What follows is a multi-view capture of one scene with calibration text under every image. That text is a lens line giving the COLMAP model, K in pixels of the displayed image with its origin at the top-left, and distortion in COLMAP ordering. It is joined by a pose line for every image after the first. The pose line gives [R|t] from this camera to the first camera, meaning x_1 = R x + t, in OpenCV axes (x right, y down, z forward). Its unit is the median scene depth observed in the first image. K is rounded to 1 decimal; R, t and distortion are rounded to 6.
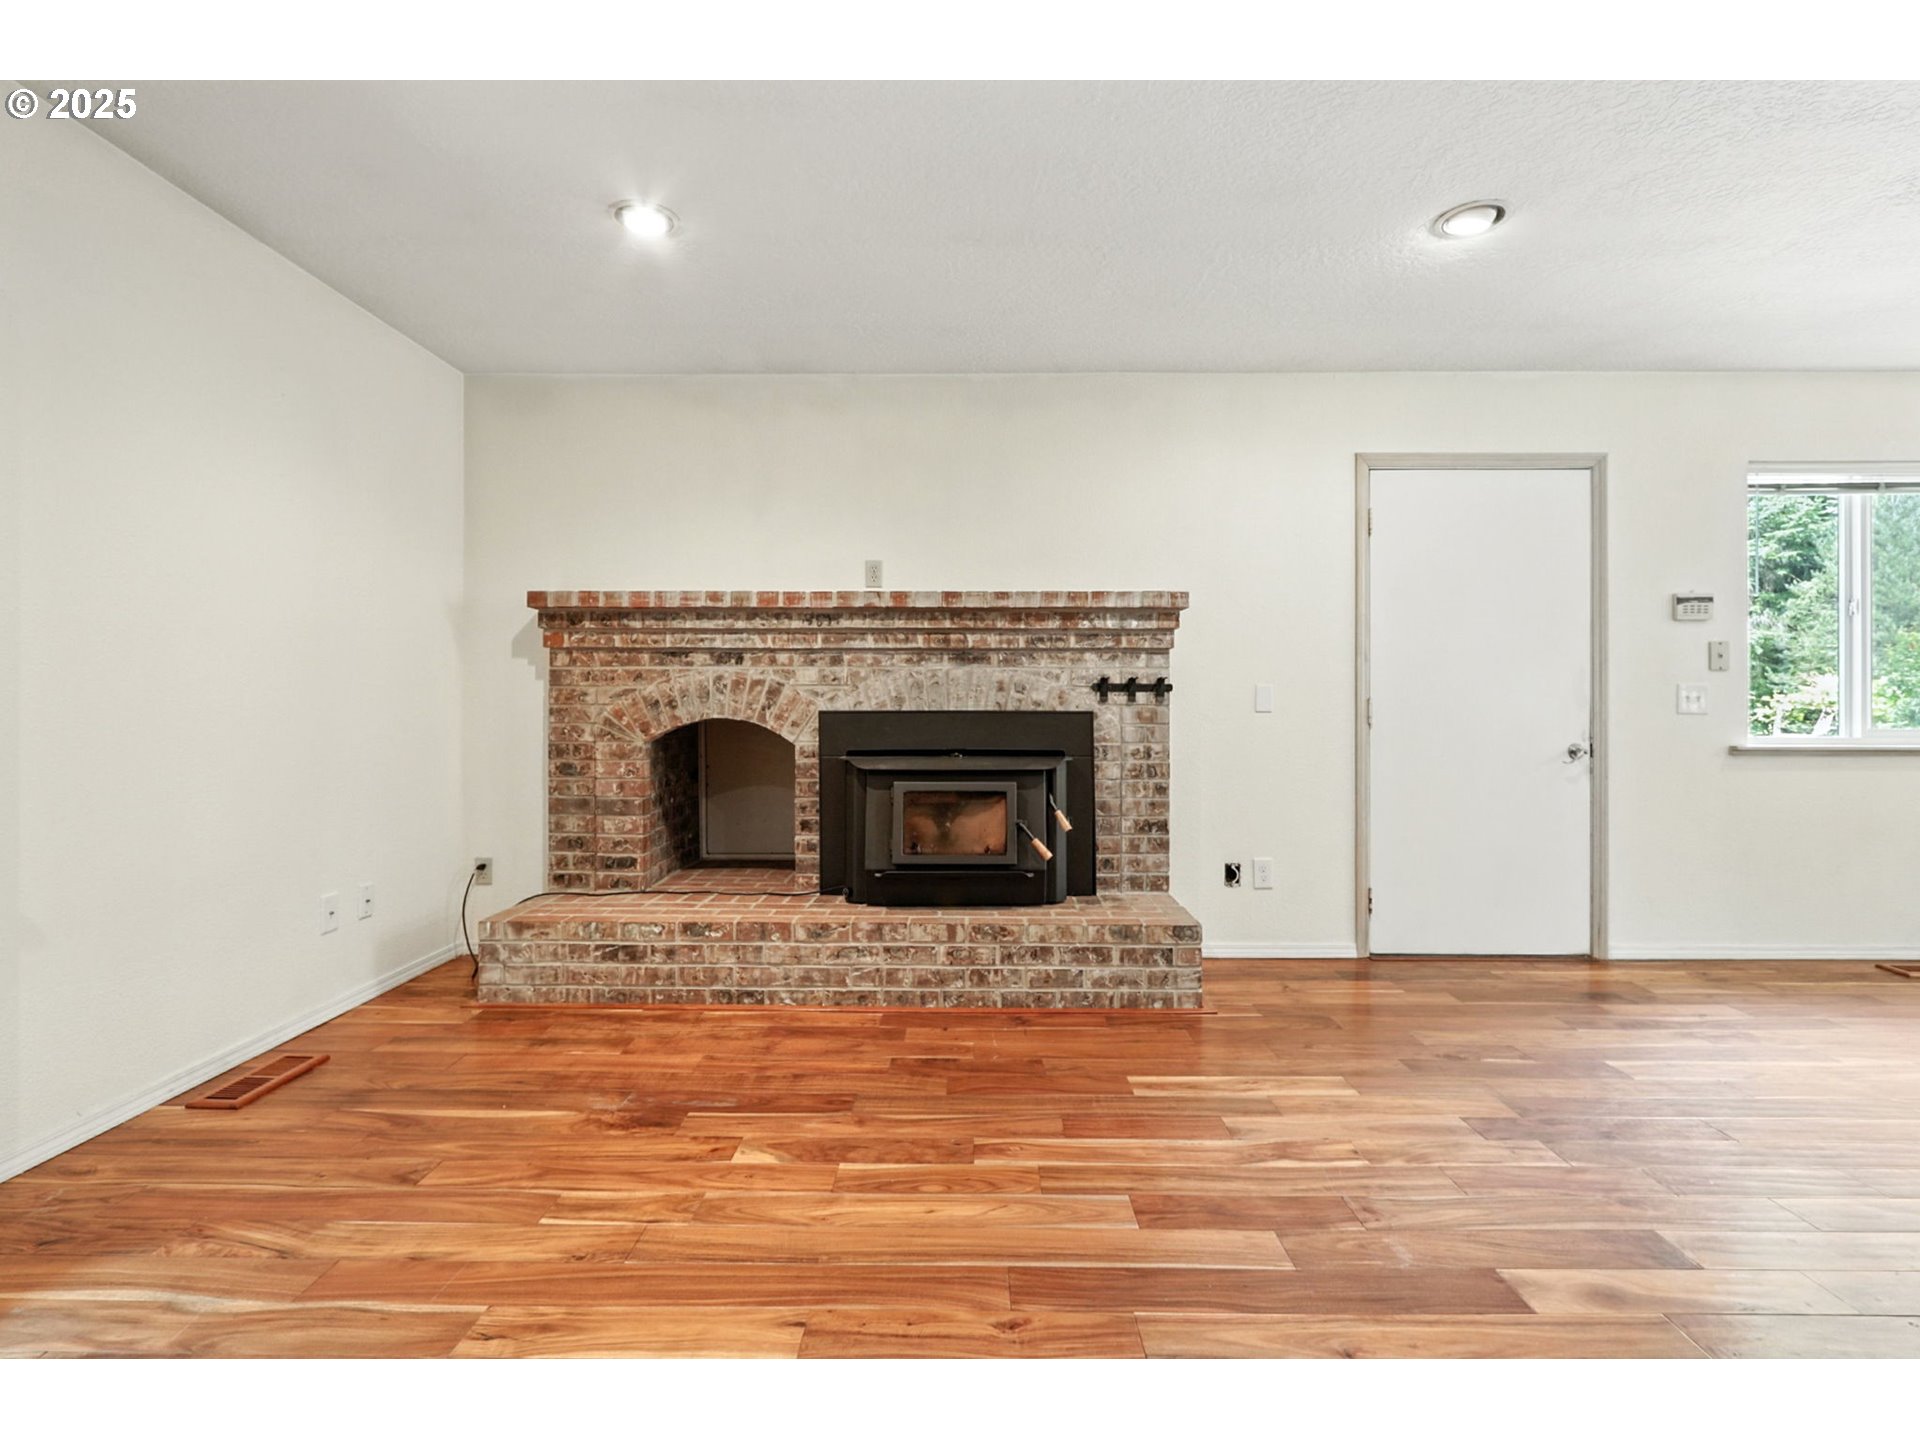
lens RADIAL K [[894.1, 0, 964.2], [0, 894.1, 712.5], [0, 0, 1]] dist [-0.000847, 0.000108]
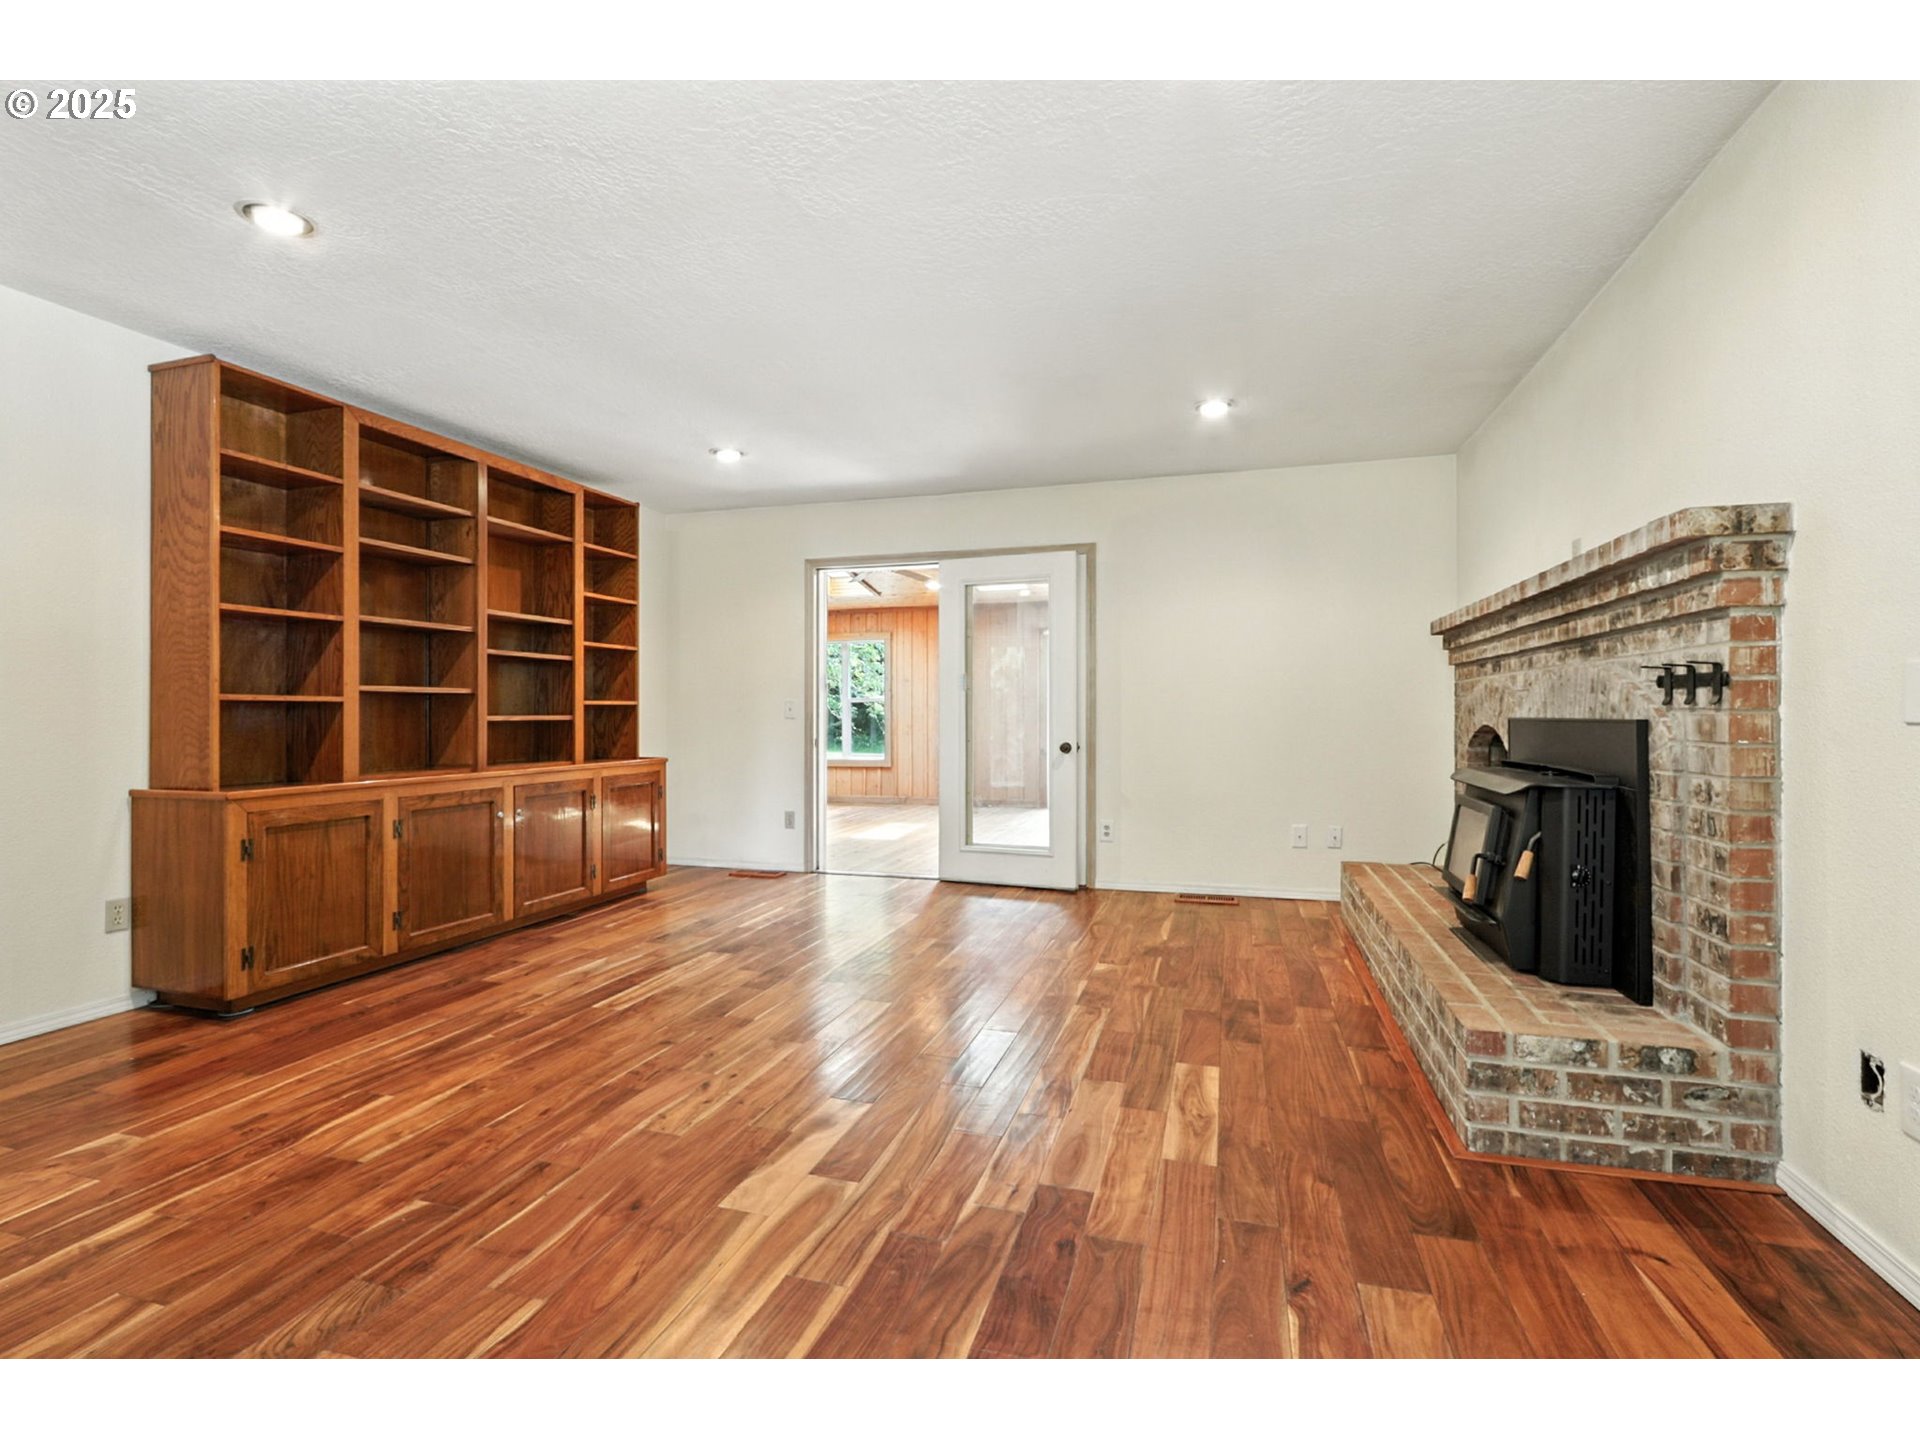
lens RADIAL K [[894.1, 0, 964.2], [0, 894.1, 712.5], [0, 0, 1]] dist [-0.000847, 0.000108]
pose [[-0.284805, -0.003308, -0.958580, 0.892703], [0.002394, 0.999988, -0.004162, -0.005110], [0.958582, -0.003480, -0.284794, 0.708501]]
